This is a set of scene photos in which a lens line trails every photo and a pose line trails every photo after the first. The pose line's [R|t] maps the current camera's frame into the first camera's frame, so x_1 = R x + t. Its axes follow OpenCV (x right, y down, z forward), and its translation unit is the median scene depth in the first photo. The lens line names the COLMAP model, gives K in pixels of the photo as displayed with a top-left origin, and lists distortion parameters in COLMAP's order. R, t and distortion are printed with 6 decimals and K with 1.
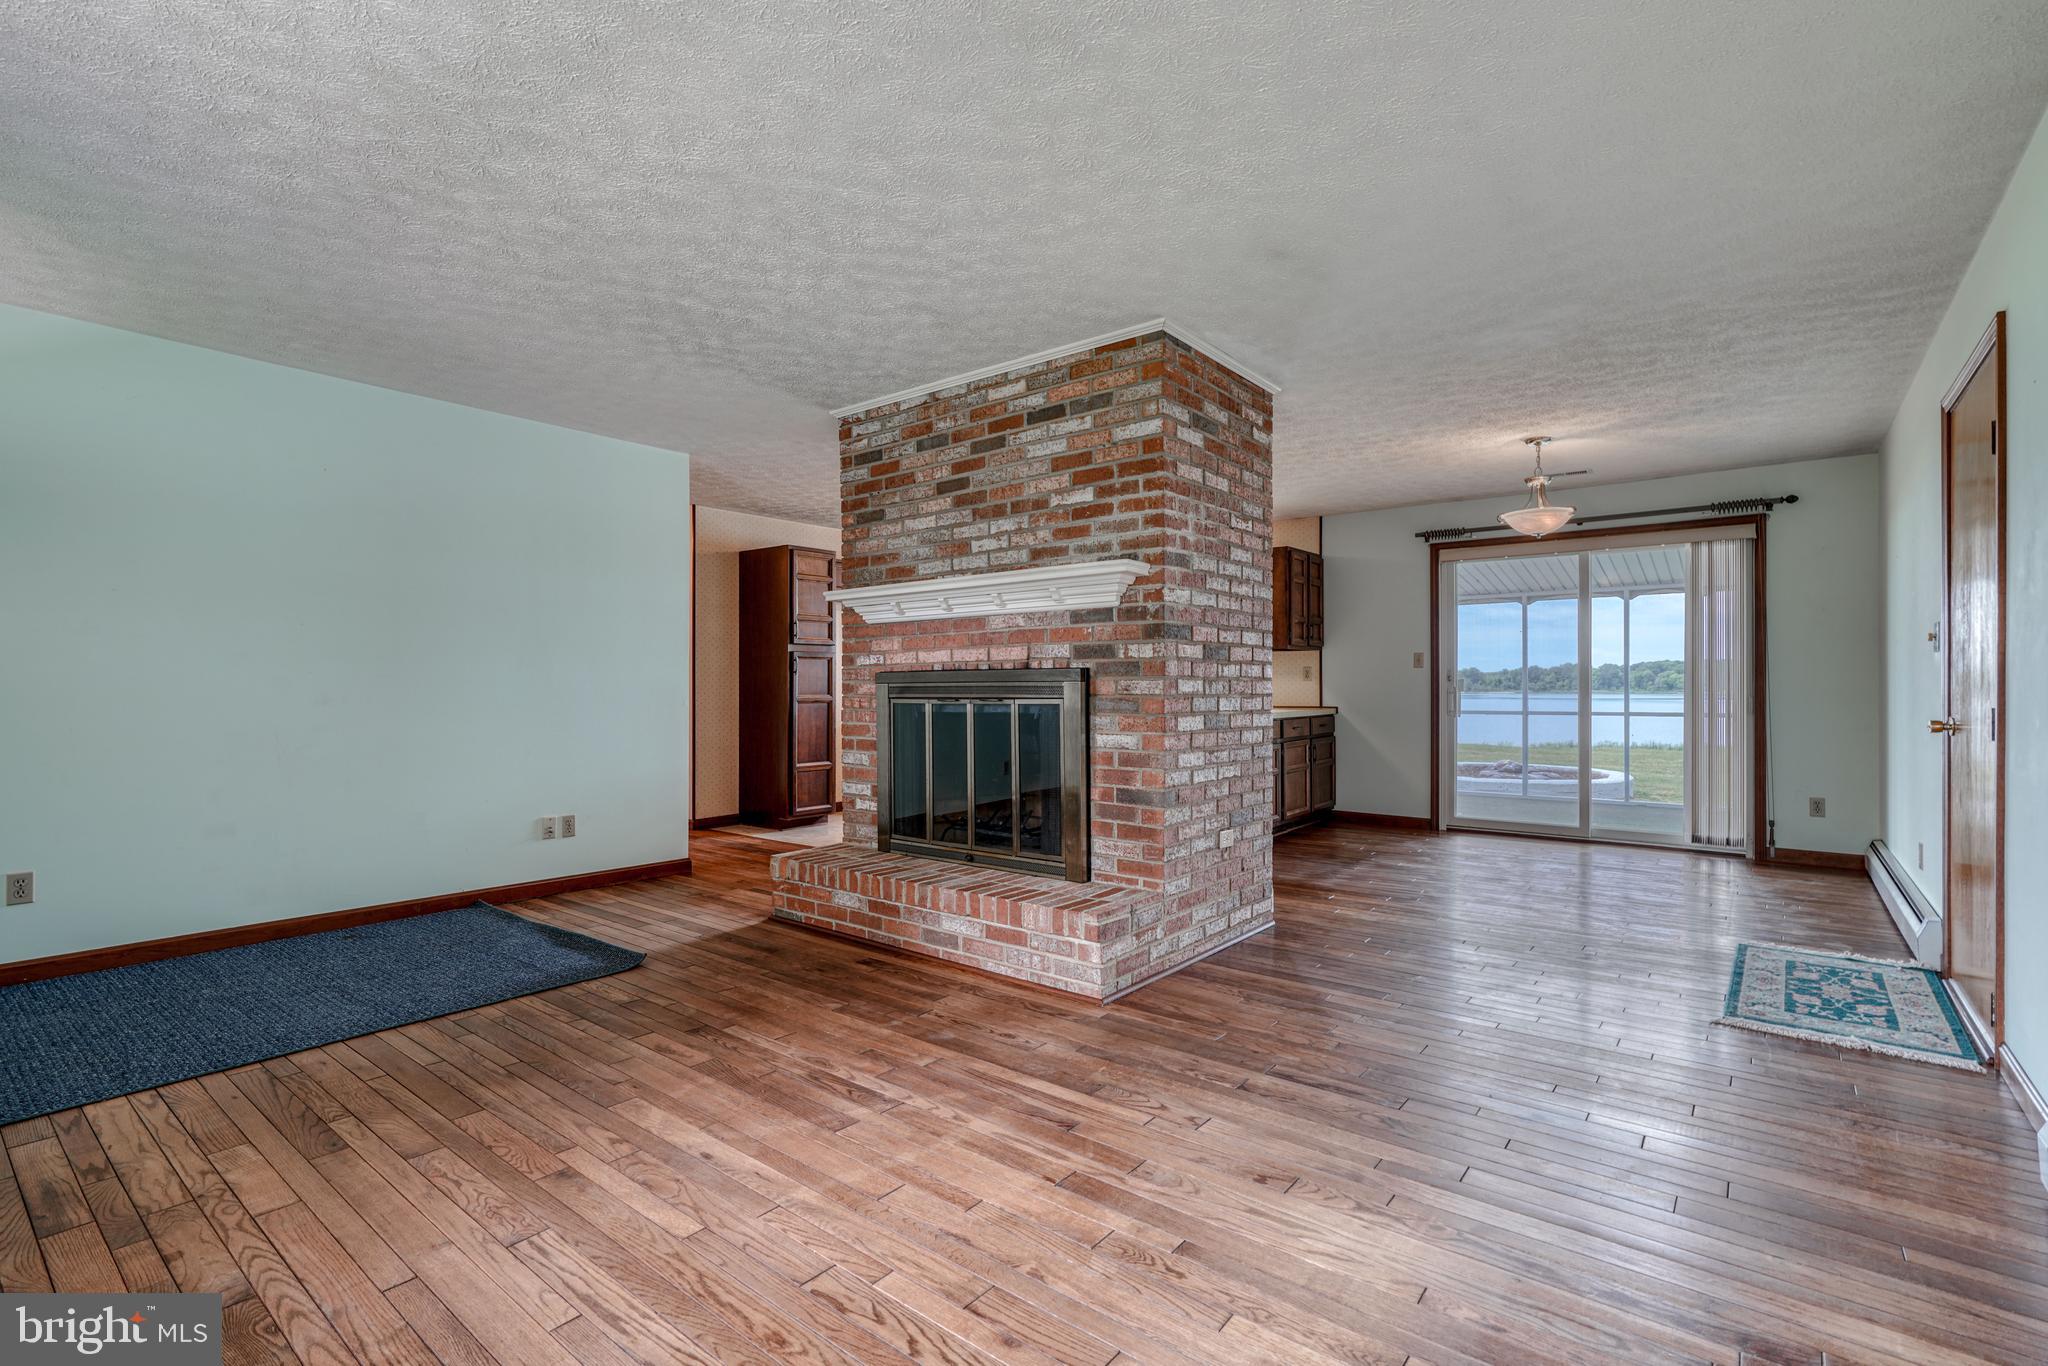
lens RADIAL K [[923.1, 0, 1032.4], [0, 923.1, 674.8], [0, 0, 1]] dist [-0.009301, 0.001658]
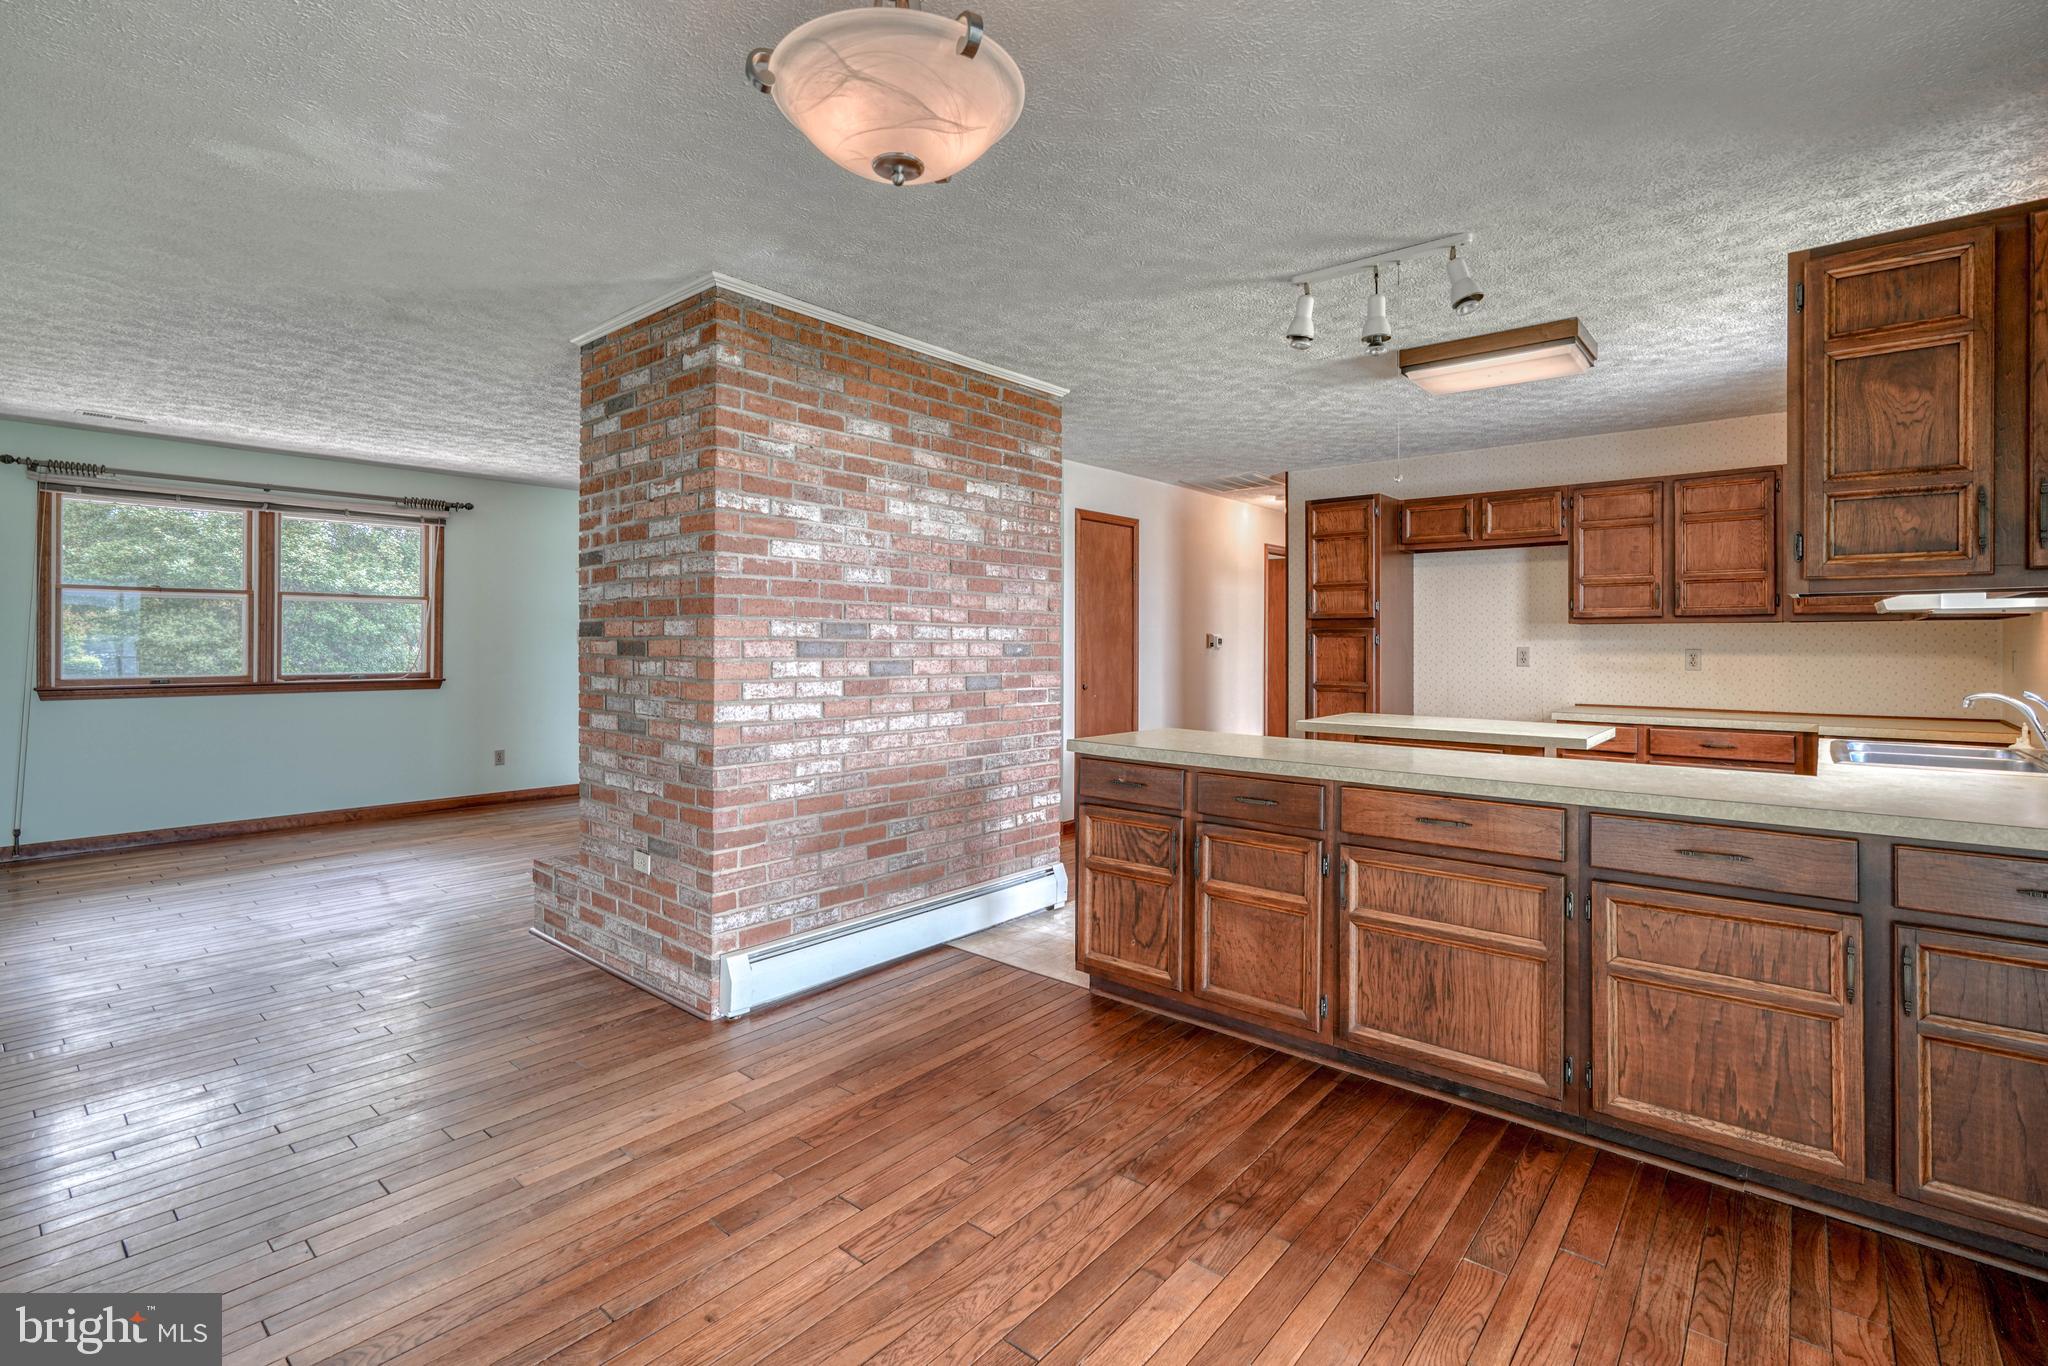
lens RADIAL K [[950.7, 0, 1010.2], [0, 950.7, 637.2], [0, 0, 1]] dist [0.000855, 0.000767]
pose [[-0.043189, -0.006494, -0.999046, 0.723856], [0.007553, 0.999948, -0.006827, -0.016535], [0.999038, -0.007841, -0.043137, 0.920604]]
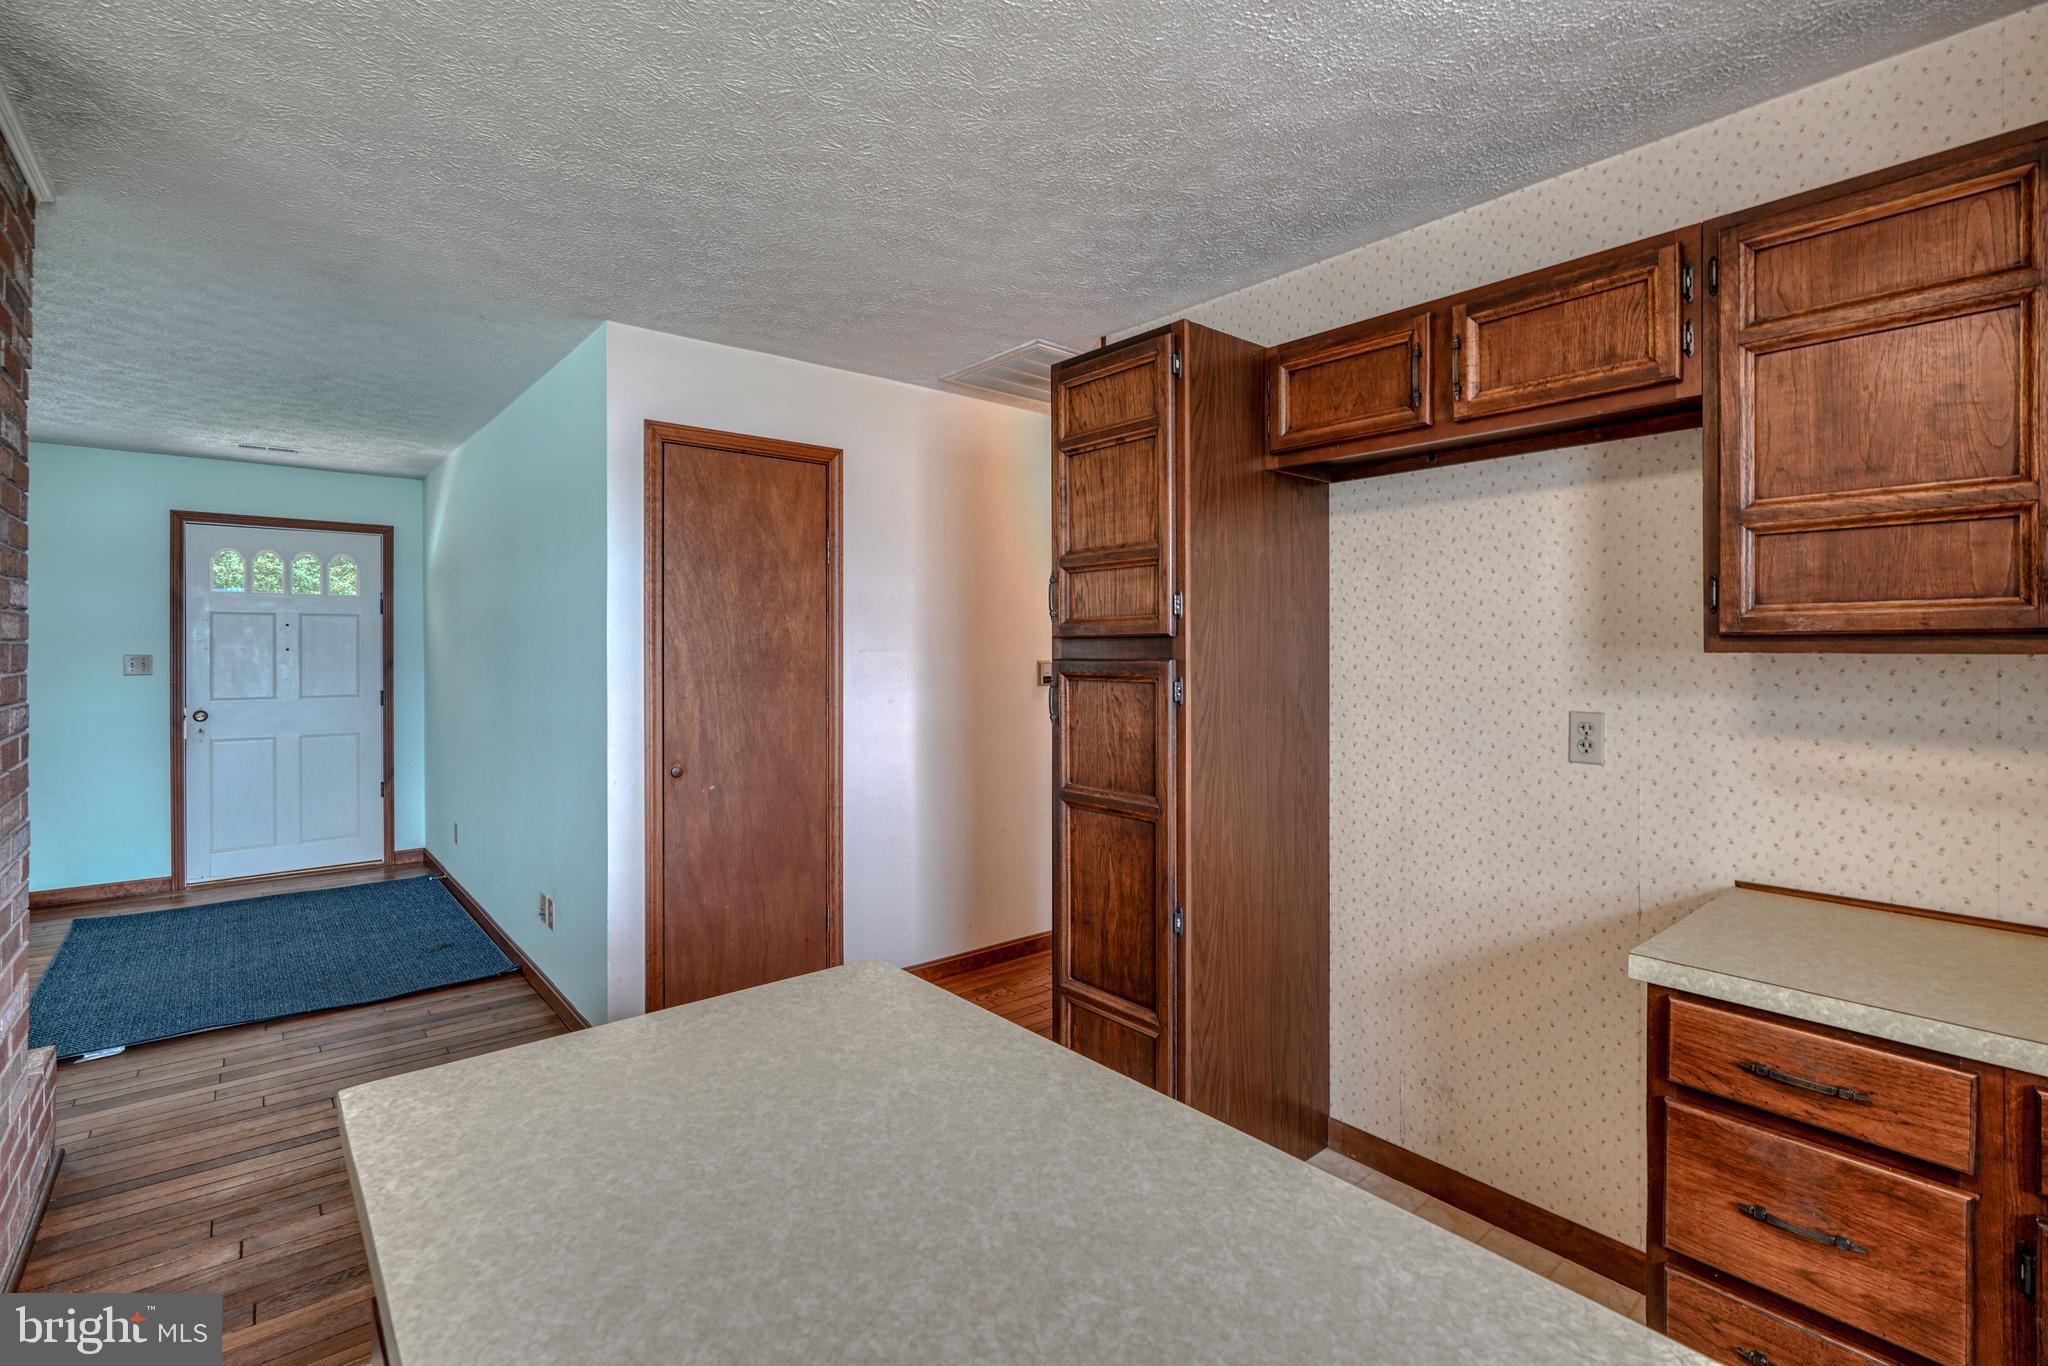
lens RADIAL K [[926.7, 0, 1014.9], [0, 926.7, 645.8], [0, 0, 1]] dist [-0.000987, 0.000443]
pose [[-0.205816, -0.003802, -0.978583, 0.110256], [0.011820, 0.999910, -0.006370, -0.034593], [0.978519, -0.012878, -0.205752, 1.268645]]
